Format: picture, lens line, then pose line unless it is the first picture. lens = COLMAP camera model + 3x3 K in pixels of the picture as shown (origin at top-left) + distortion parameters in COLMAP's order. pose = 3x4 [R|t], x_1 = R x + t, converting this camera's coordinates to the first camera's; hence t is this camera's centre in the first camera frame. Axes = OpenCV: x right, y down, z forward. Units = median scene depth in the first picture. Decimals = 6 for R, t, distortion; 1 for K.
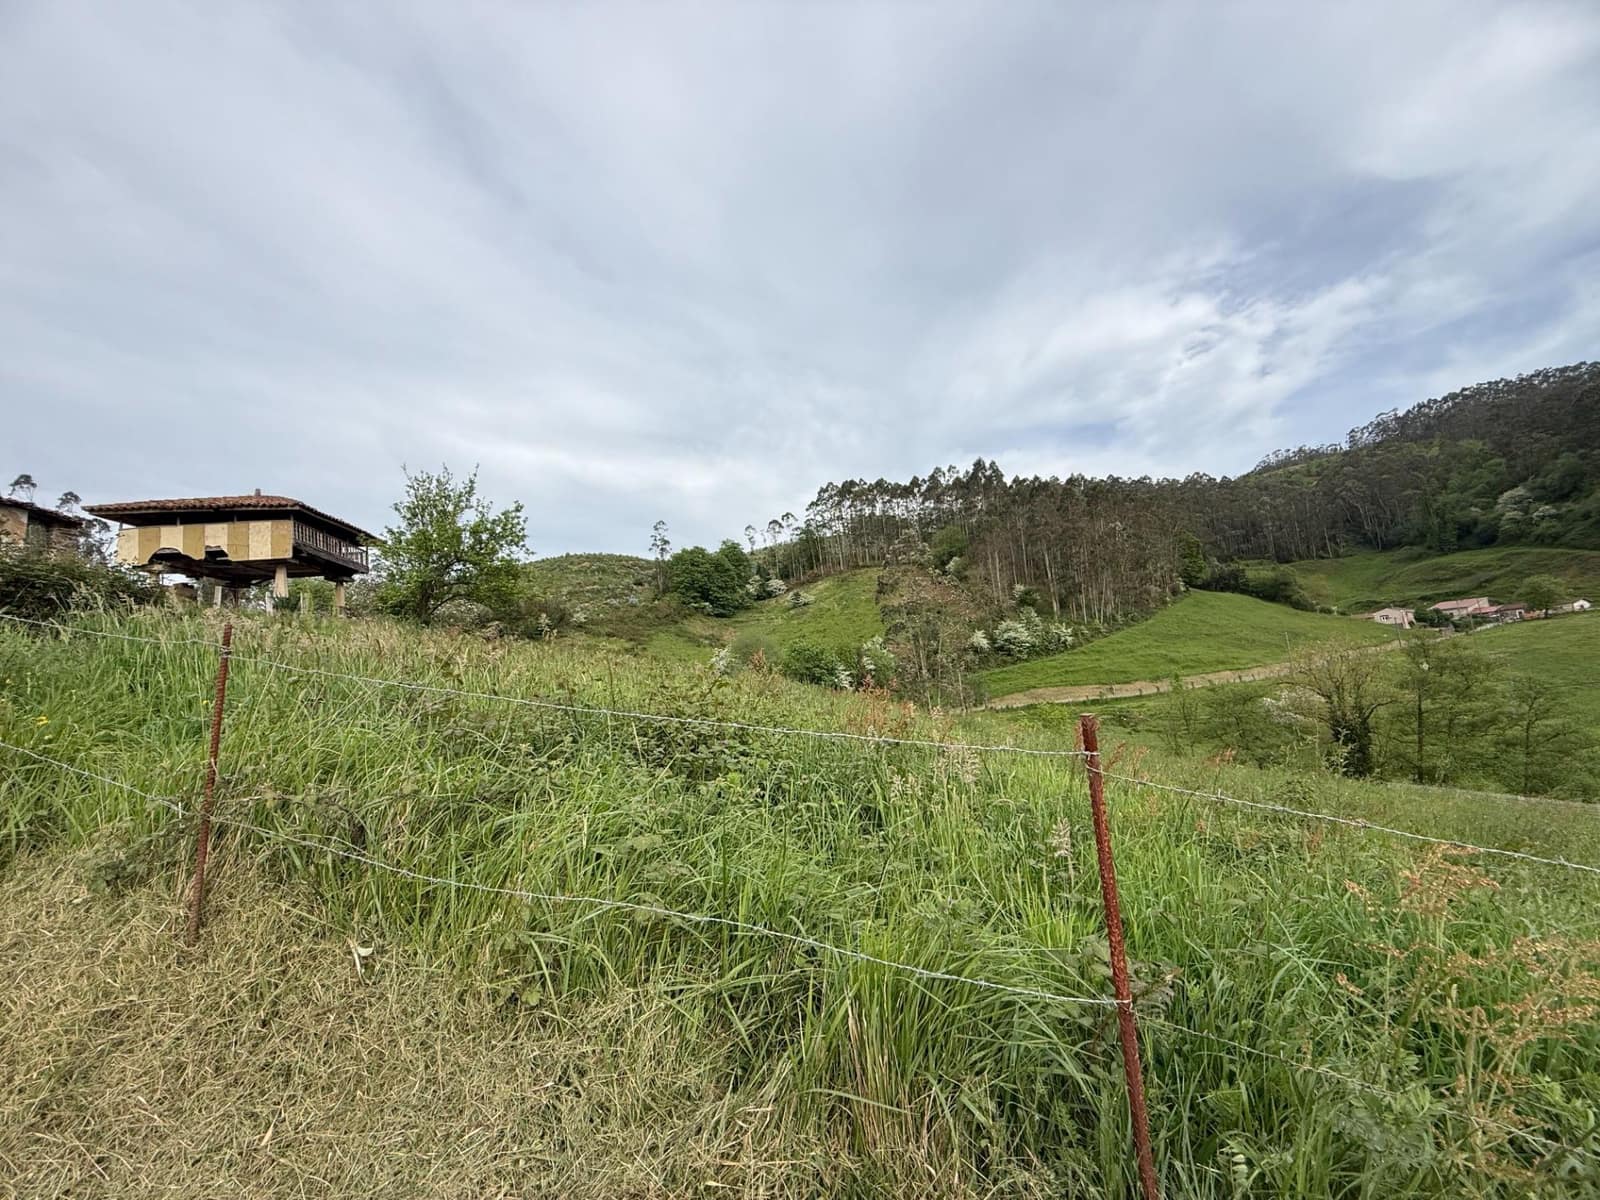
lens RADIAL K [[634.8, 0, 791.6], [0, 634.8, 597.0], [0, 0, 1]] dist [0.000191, -0.000223]
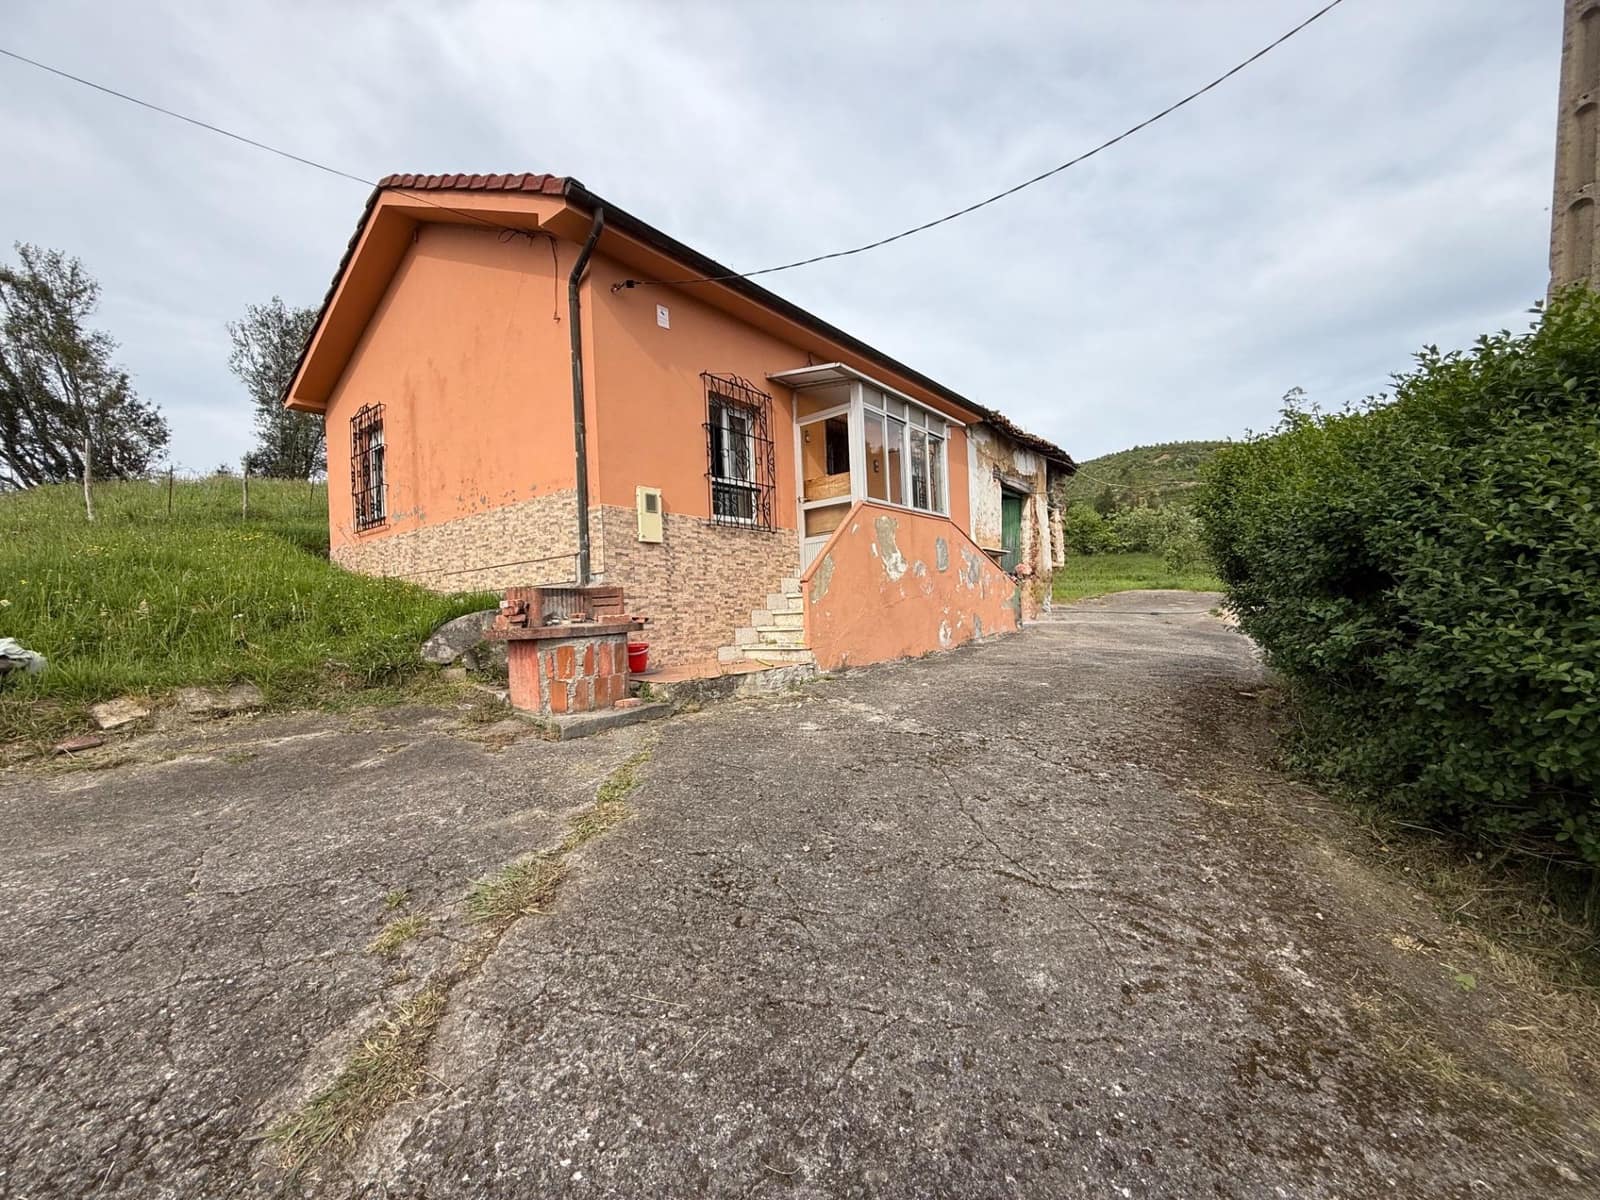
lens RADIAL K [[634.8, 0, 793.6], [0, 634.8, 597.0], [0, 0, 1]] dist [0.000191, -0.000223]
pose [[0.725051, 0.053668, -0.686601, -0.111445], [0.055643, 0.989135, 0.136074, -0.011469], [0.686444, -0.136865, 0.714187, 0.031428]]
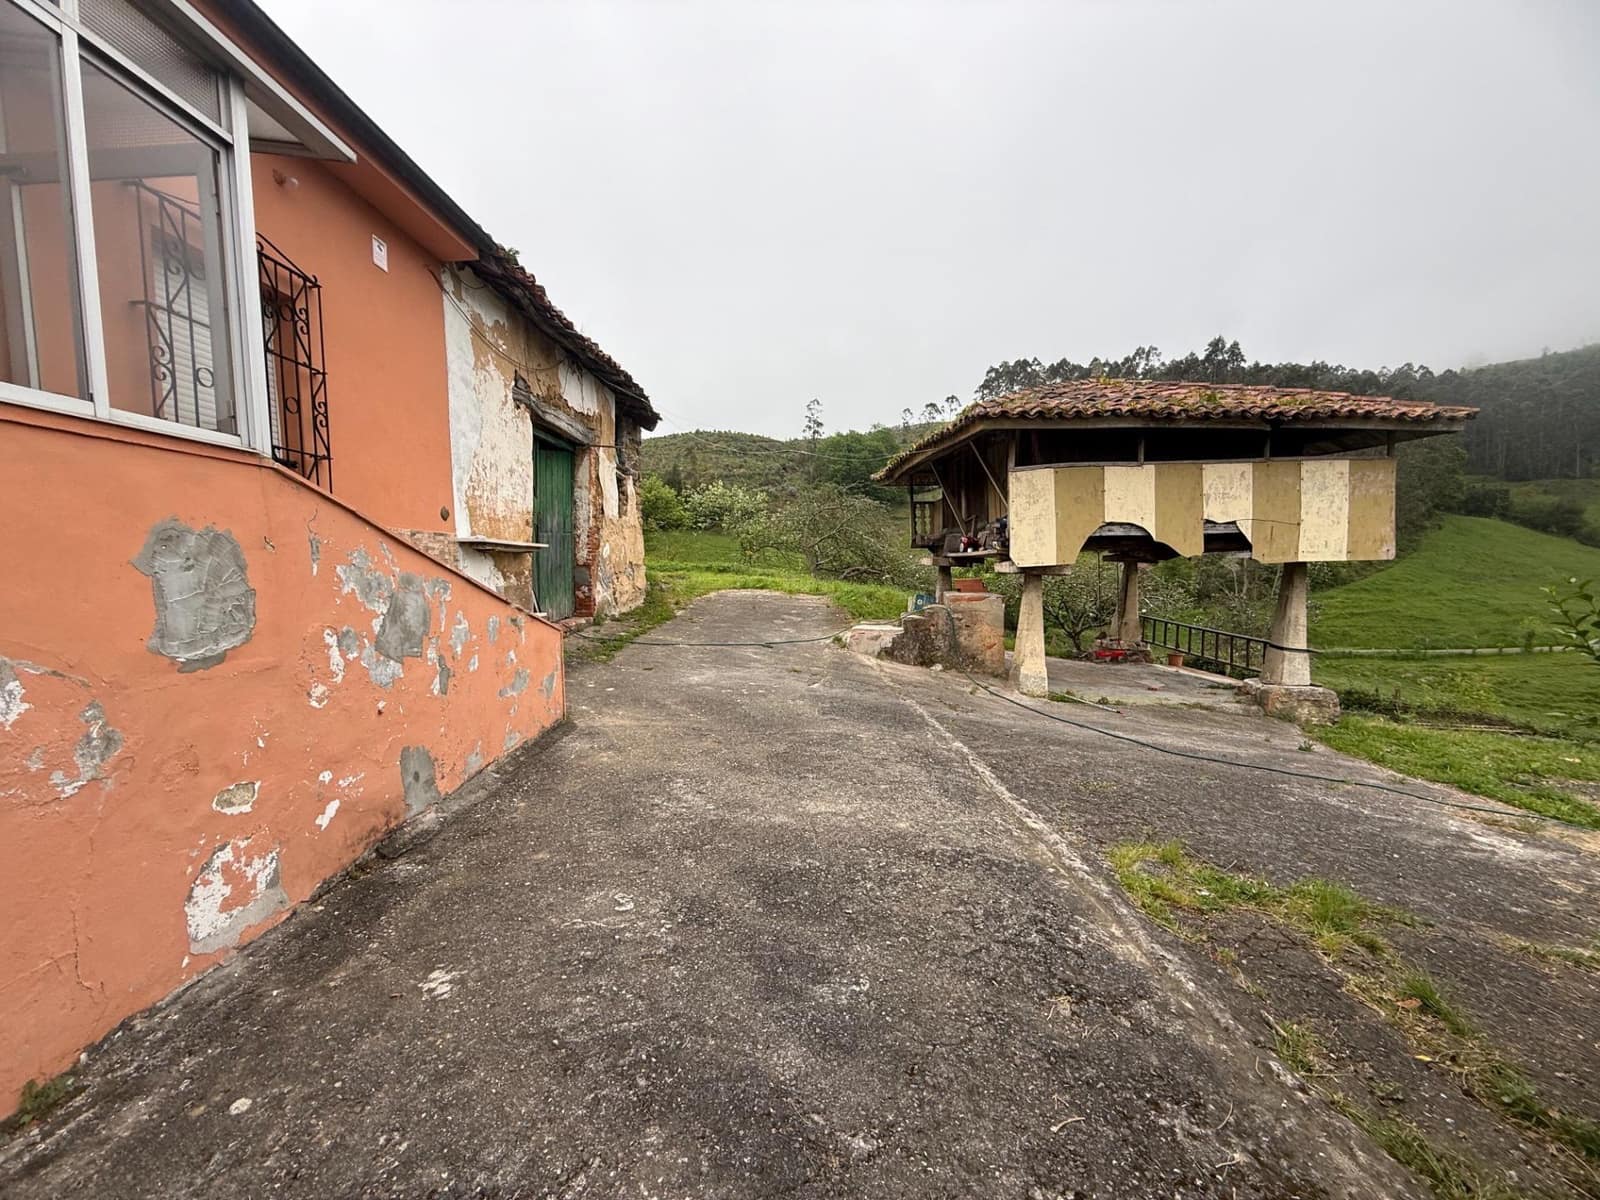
lens RADIAL K [[634.8, 0, 791.0], [0, 634.8, 601.1], [0, 0, 1]] dist [0.000191, -0.000223]
pose [[0.991139, 0.076923, -0.108284, -0.124473], [-0.055119, 0.979923, 0.191608, -0.010243], [0.120849, -0.183942, 0.975480, 0.064477]]
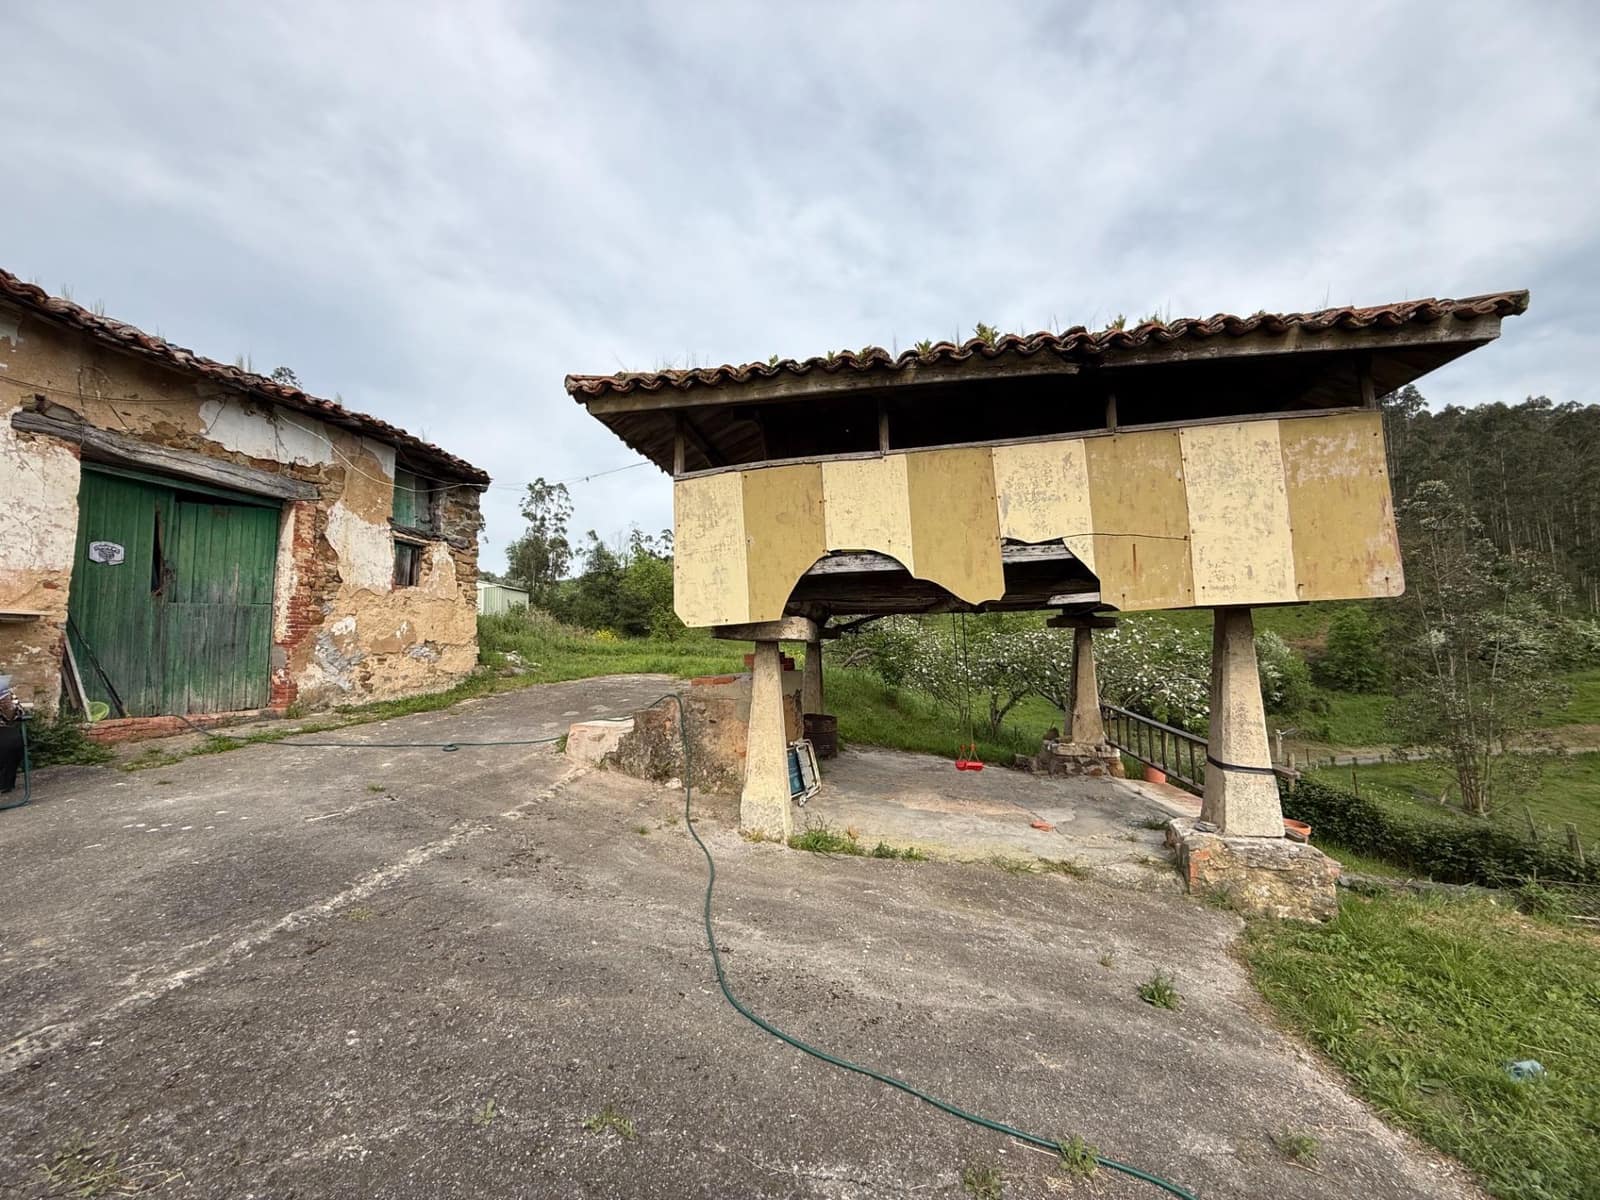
lens RADIAL K [[634.8, 0, 791.2], [0, 634.8, 600.5], [0, 0, 1]] dist [0.000191, -0.000223]
pose [[0.948890, 0.027956, -0.314365, -0.101960], [-0.009404, 0.998131, 0.060378, -0.007975], [0.315466, -0.054336, 0.947380, 0.084228]]
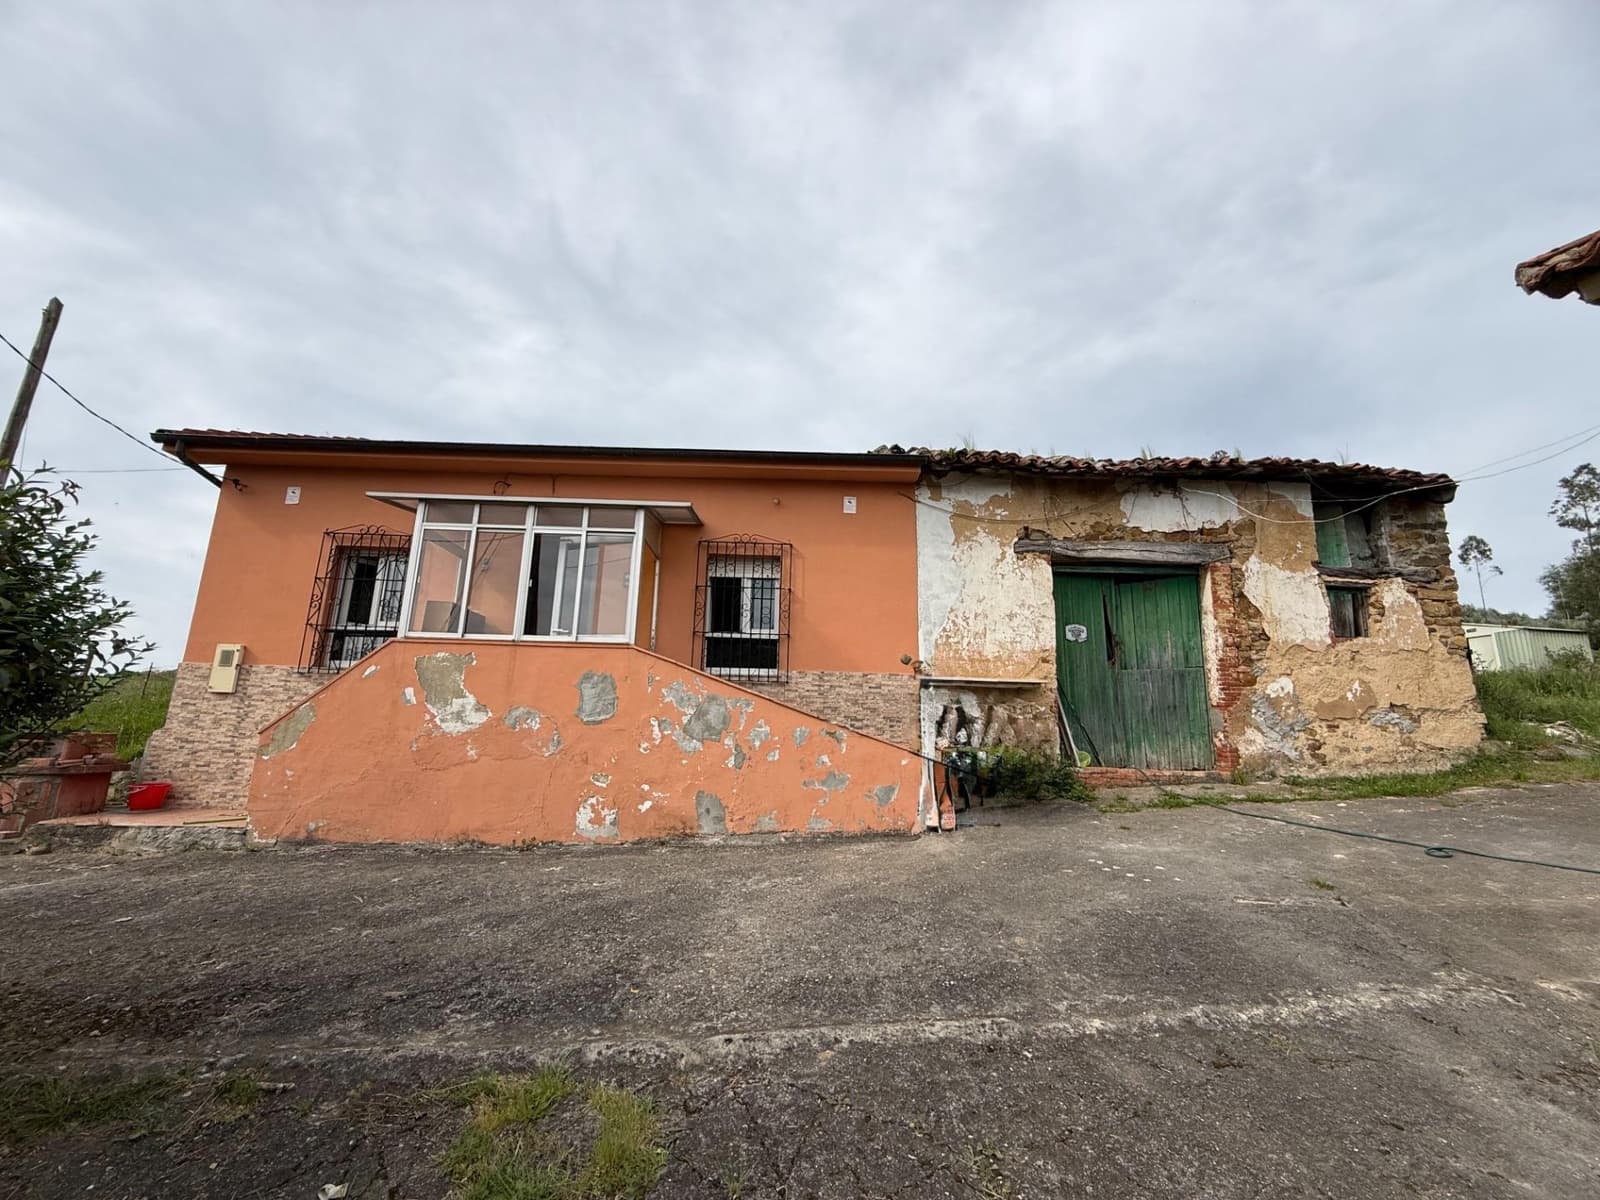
lens RADIAL K [[634.8, 0, 796.5], [0, 634.8, 601.9], [0, 0, 1]] dist [0.000191, -0.000223]
pose [[-0.045917, -0.110904, -0.992770, -0.103167], [0.109865, 0.987229, -0.115367, -0.007311], [0.992885, -0.114368, -0.033146, 0.087677]]
